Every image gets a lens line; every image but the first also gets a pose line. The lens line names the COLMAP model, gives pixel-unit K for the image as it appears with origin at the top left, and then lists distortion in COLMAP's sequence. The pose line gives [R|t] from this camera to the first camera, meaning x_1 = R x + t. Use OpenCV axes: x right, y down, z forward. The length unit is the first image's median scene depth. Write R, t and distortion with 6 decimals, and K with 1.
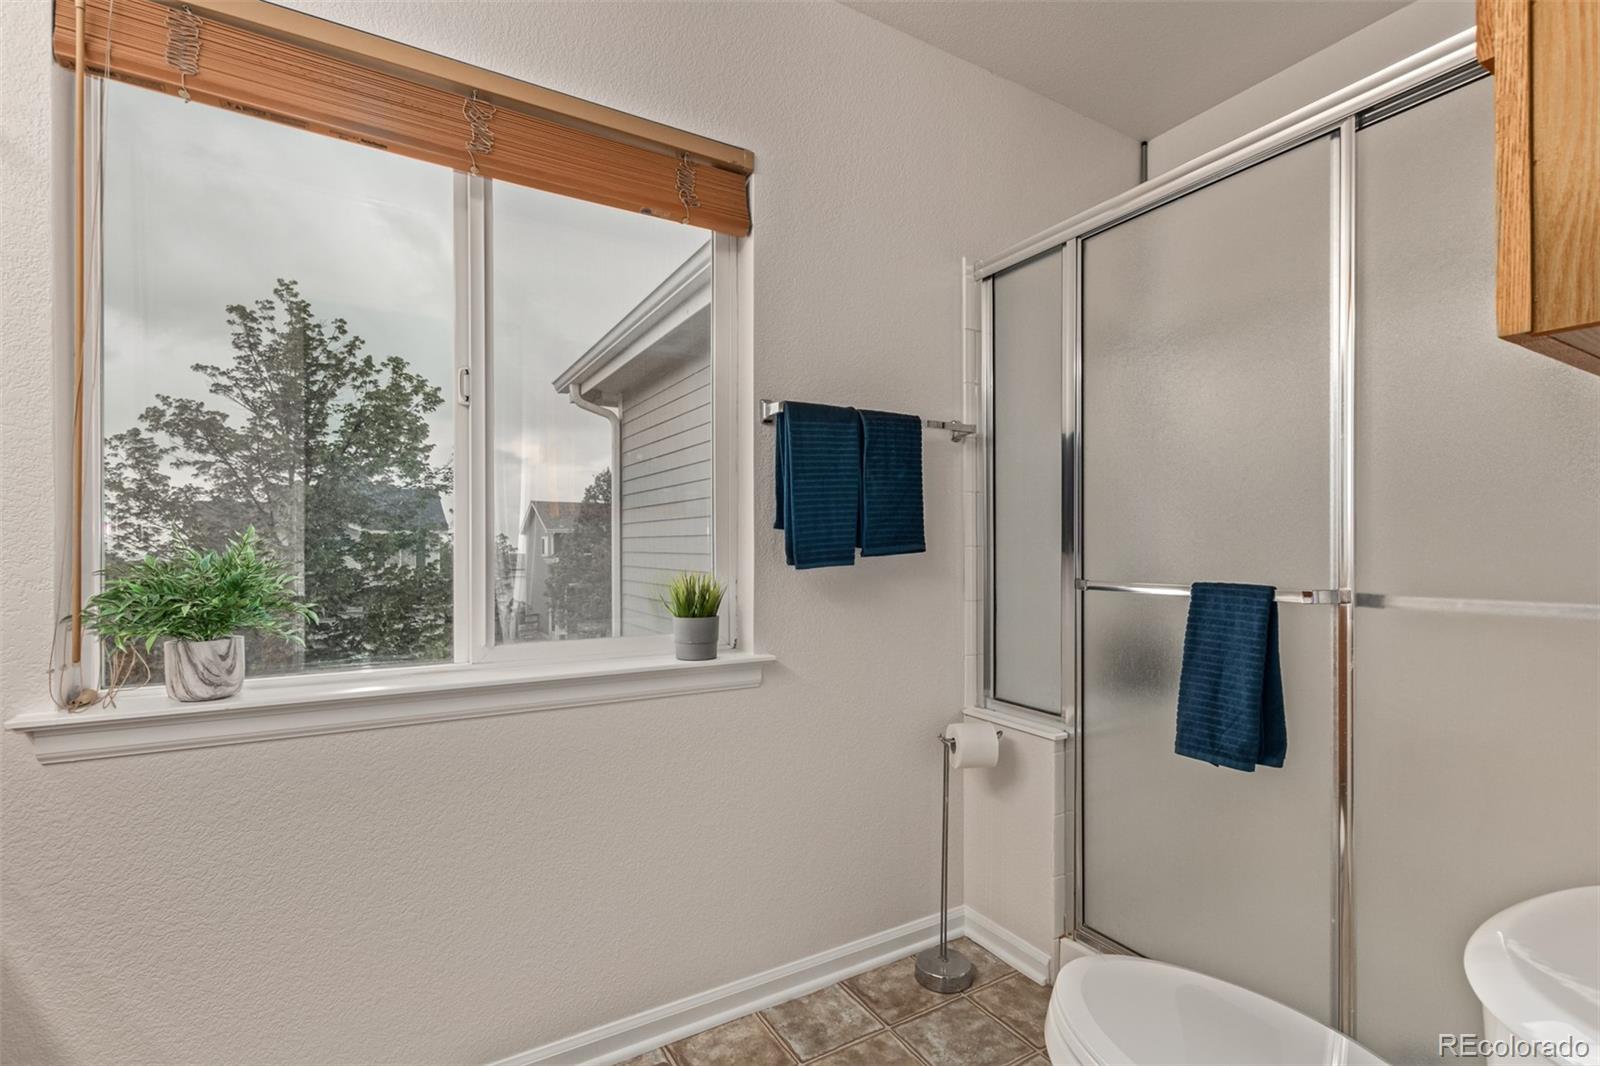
lens RADIAL K [[723.8, 0, 800.0], [0, 723.8, 533.0], [0, 0, 1]] dist [0.001734, 0.000345]
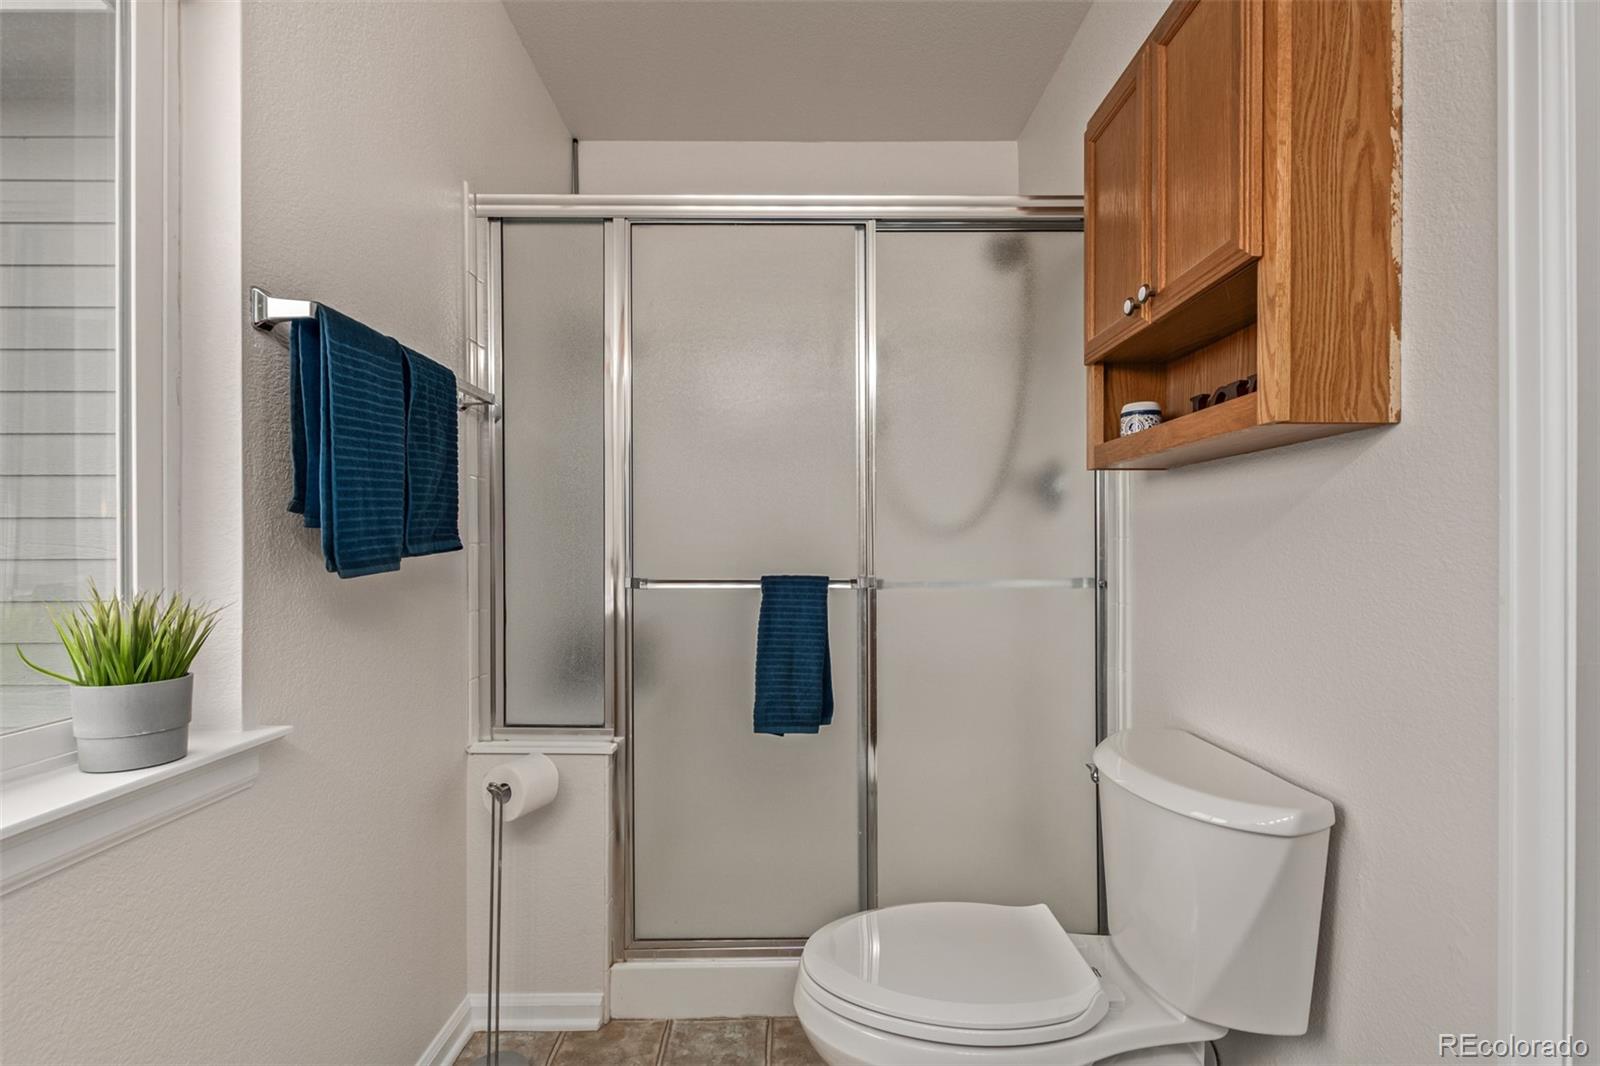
lens RADIAL K [[723.8, 0, 800.0], [0, 723.8, 533.0], [0, 0, 1]] dist [0.001734, 0.000345]
pose [[0.500884, 0.016401, 0.865359, -0.345890], [-0.016758, 0.999817, -0.009250, 0.010297], [-0.865352, -0.009868, 0.501067, 0.350315]]
